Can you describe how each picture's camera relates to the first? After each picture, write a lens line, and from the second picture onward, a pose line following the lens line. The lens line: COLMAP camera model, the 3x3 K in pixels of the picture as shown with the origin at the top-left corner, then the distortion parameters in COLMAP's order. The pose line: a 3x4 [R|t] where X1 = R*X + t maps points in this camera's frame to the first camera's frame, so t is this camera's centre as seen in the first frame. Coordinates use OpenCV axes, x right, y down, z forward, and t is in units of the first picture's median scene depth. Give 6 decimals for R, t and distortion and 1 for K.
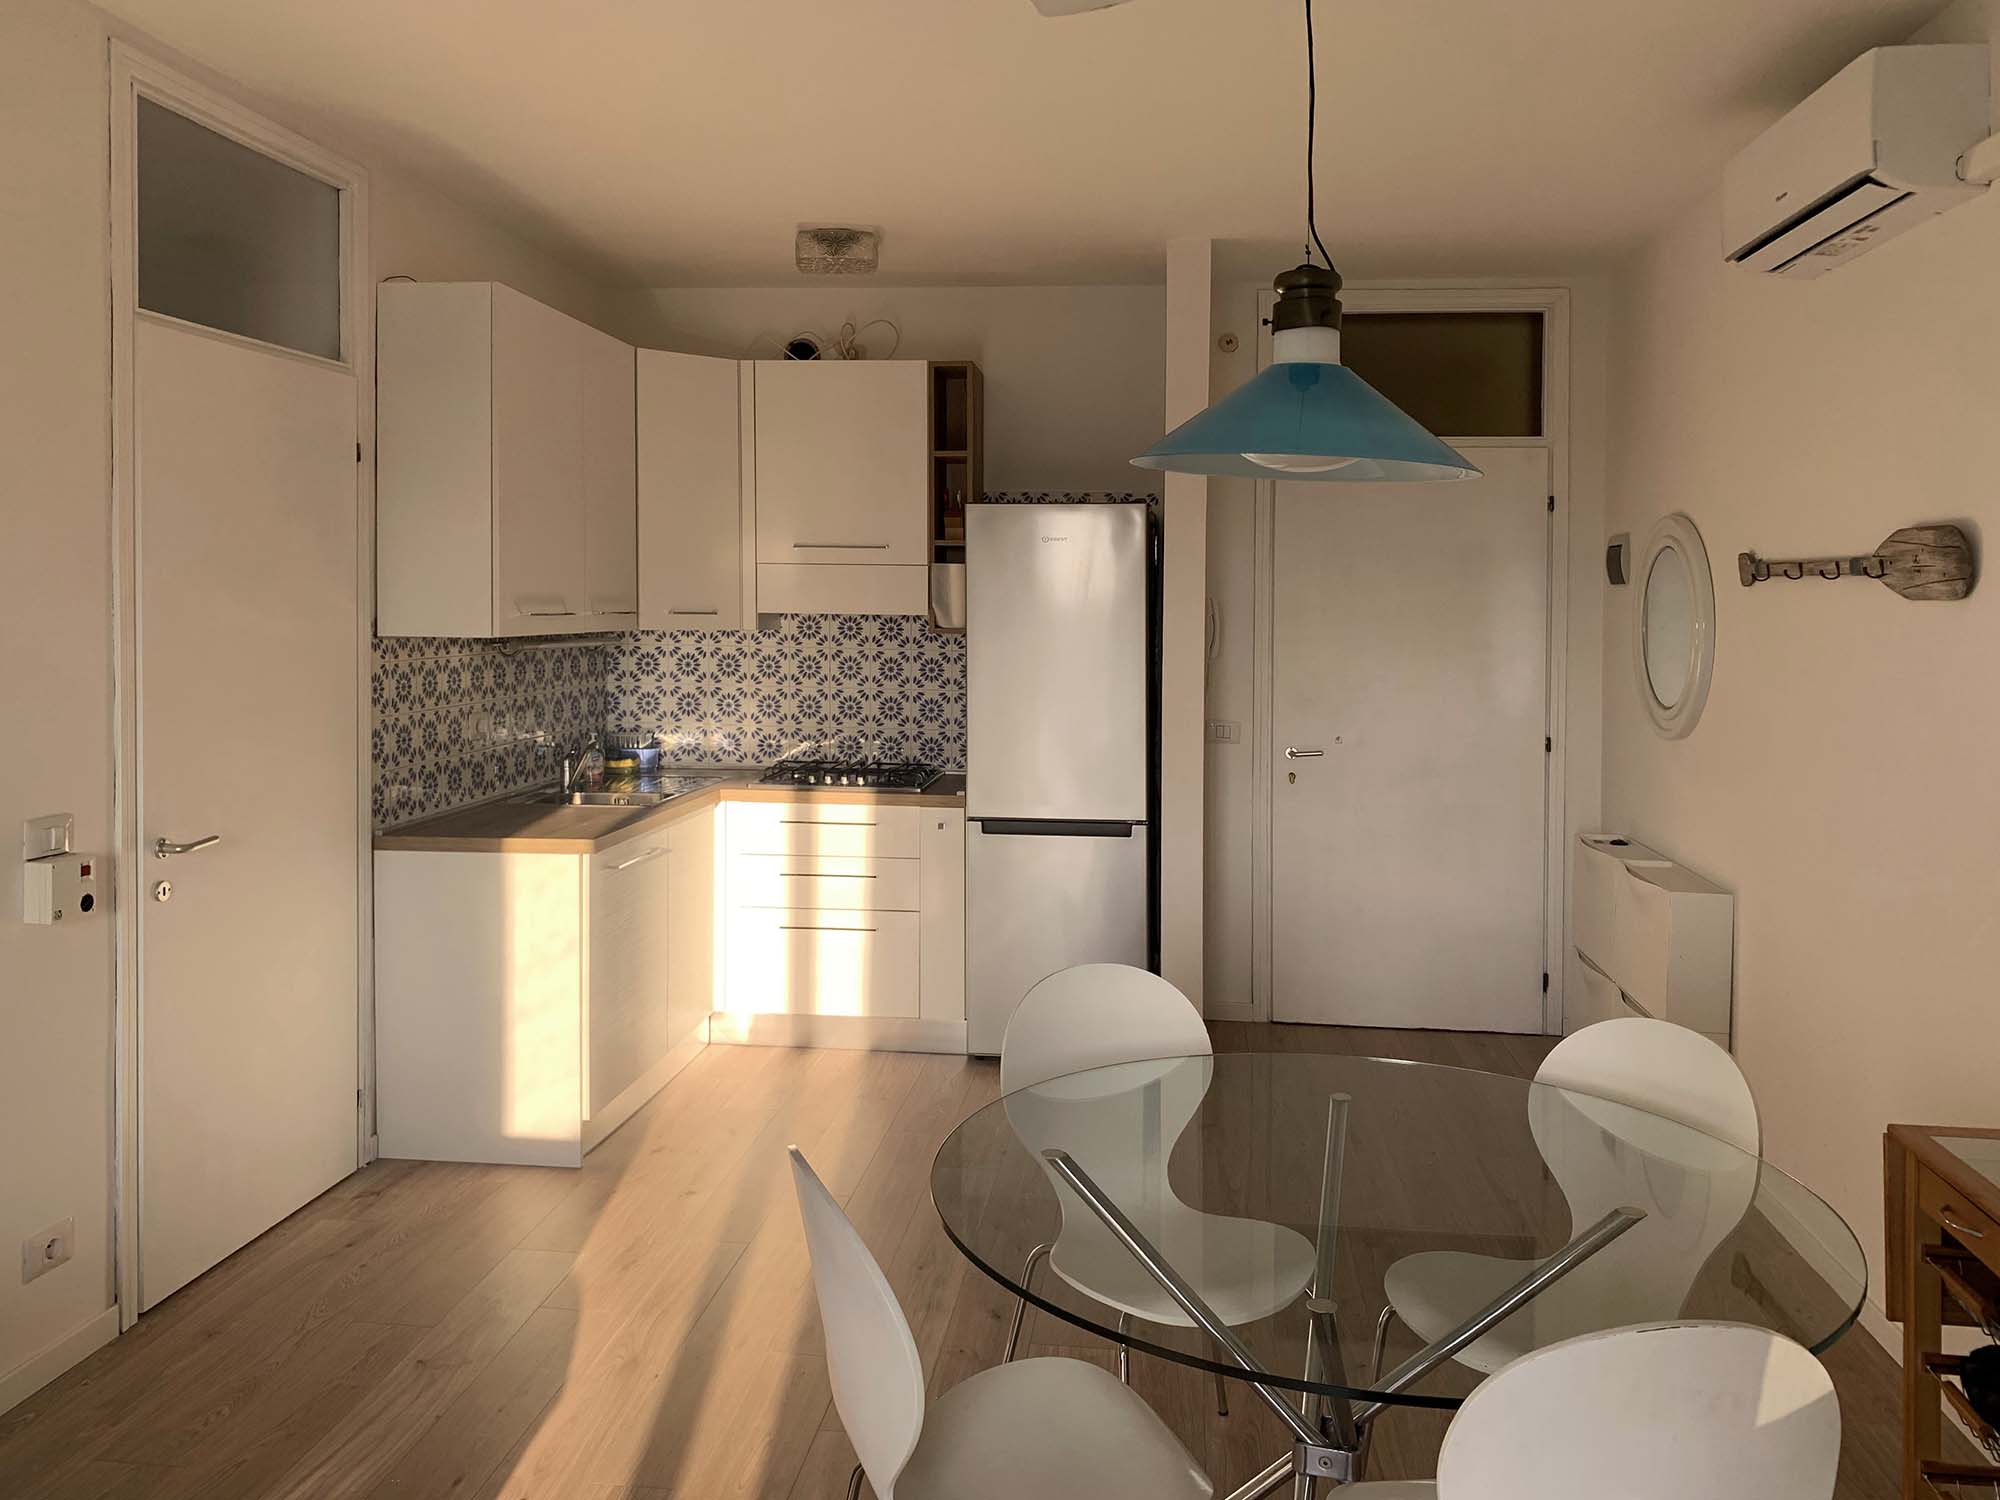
lens RADIAL K [[1520.1, 0, 1000.0], [0, 1520.1, 750.0], [0, 0, 1]] dist [0.029953, -0.002212]
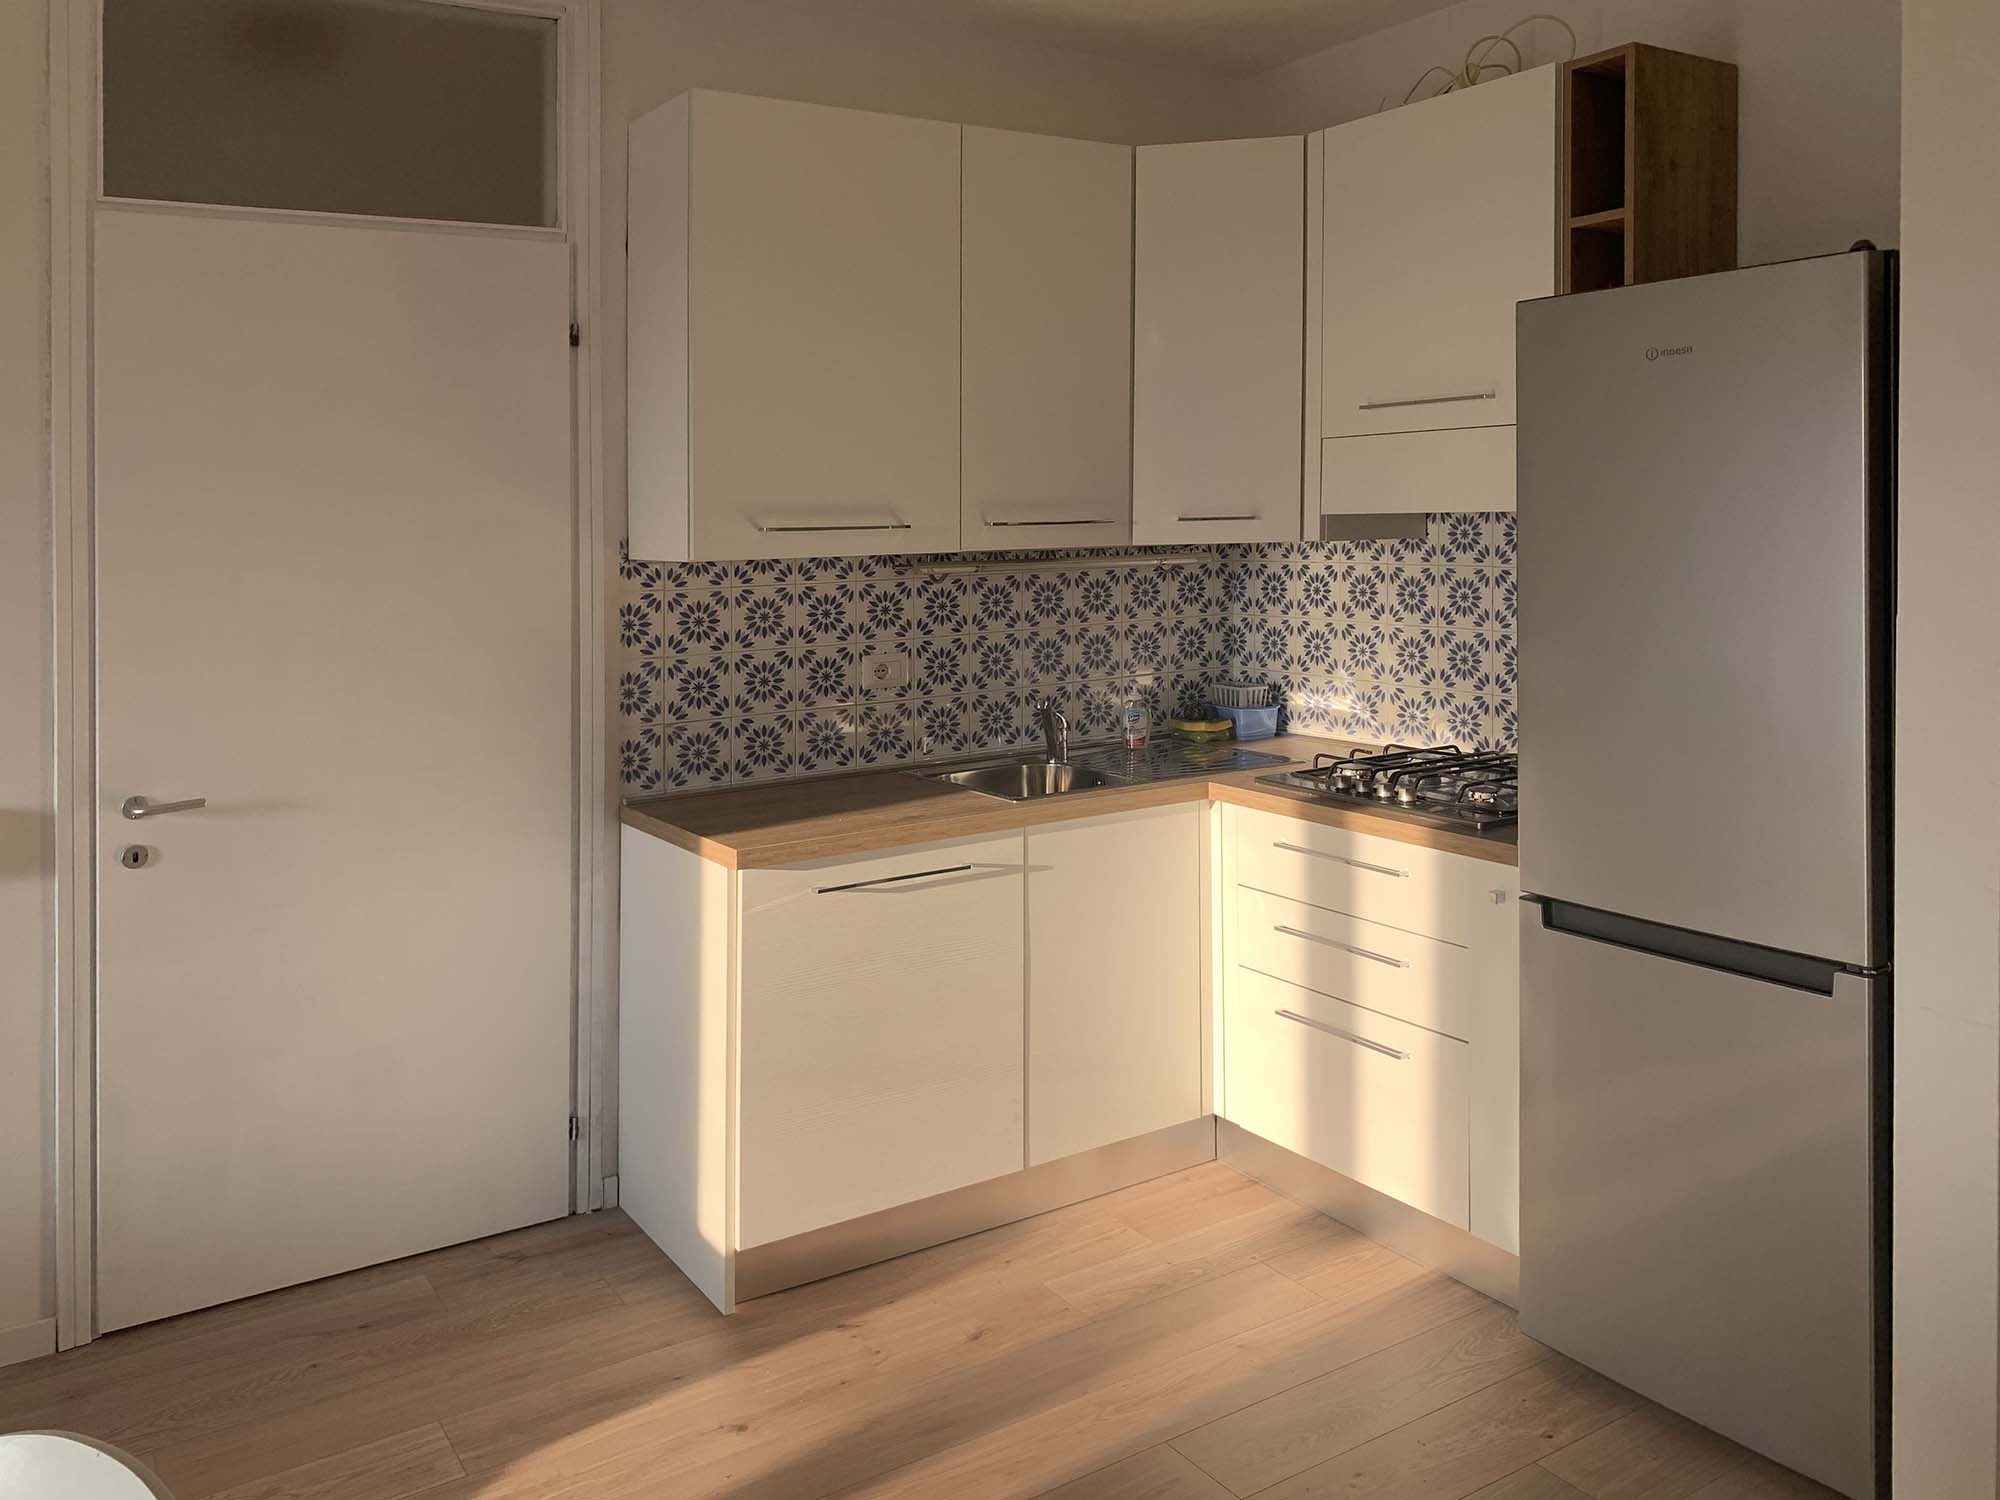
lens RADIAL K [[1556.8, 0, 997.6], [0, 1556.8, 654.3], [0, 0, 1]] dist [0.002308, -0.000389]
pose [[0.639515, 0.045209, -0.767448, 0.347470], [-0.045600, 0.998742, 0.020835, -0.049363], [0.767425, 0.021671, 0.640772, 0.607369]]
